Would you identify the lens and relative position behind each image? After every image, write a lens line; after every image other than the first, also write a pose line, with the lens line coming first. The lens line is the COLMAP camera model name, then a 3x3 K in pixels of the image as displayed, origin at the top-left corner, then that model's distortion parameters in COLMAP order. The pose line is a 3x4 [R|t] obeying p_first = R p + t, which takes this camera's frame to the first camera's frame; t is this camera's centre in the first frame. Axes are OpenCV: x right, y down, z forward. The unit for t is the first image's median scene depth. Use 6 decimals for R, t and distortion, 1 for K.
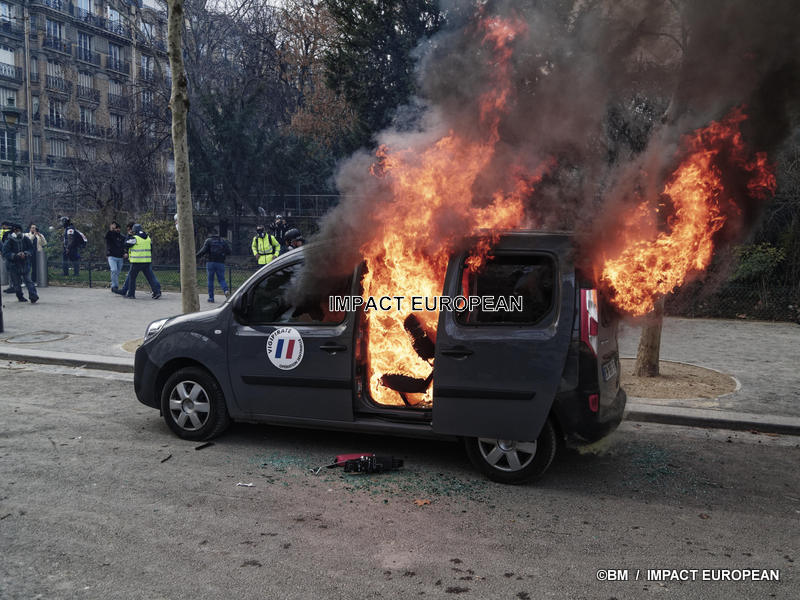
lens RADIAL K [[617.9, 0, 401.9], [0, 617.9, 269.8], [0, 0, 1]] dist [-0.003991, -0.001210]
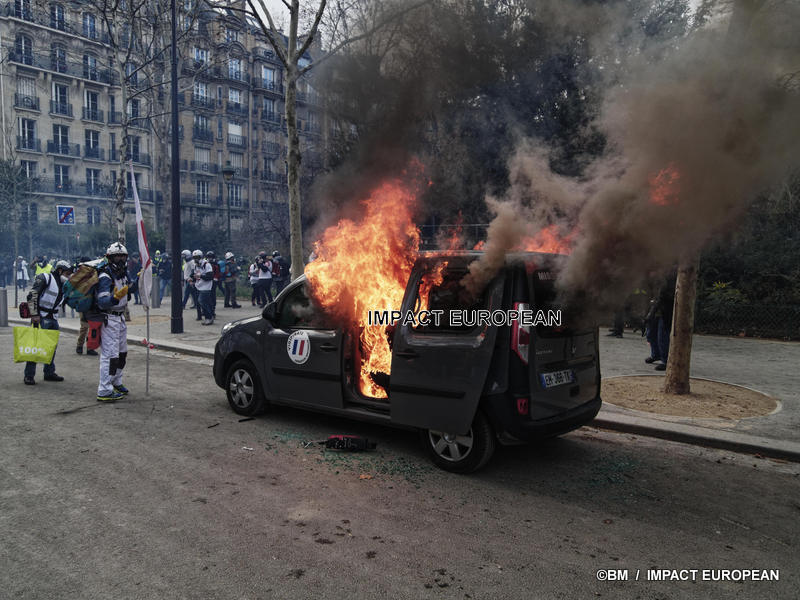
lens RADIAL K [[591.4, 0, 508.6], [0, 591.4, 278.3], [0, 0, 1]] dist [0.000880, 0.005308]
pose [[0.943721, -0.003774, -0.330720, 0.614293], [-0.006714, 0.999510, -0.030564, 0.020554], [0.330673, 0.031064, 0.943234, -0.006645]]
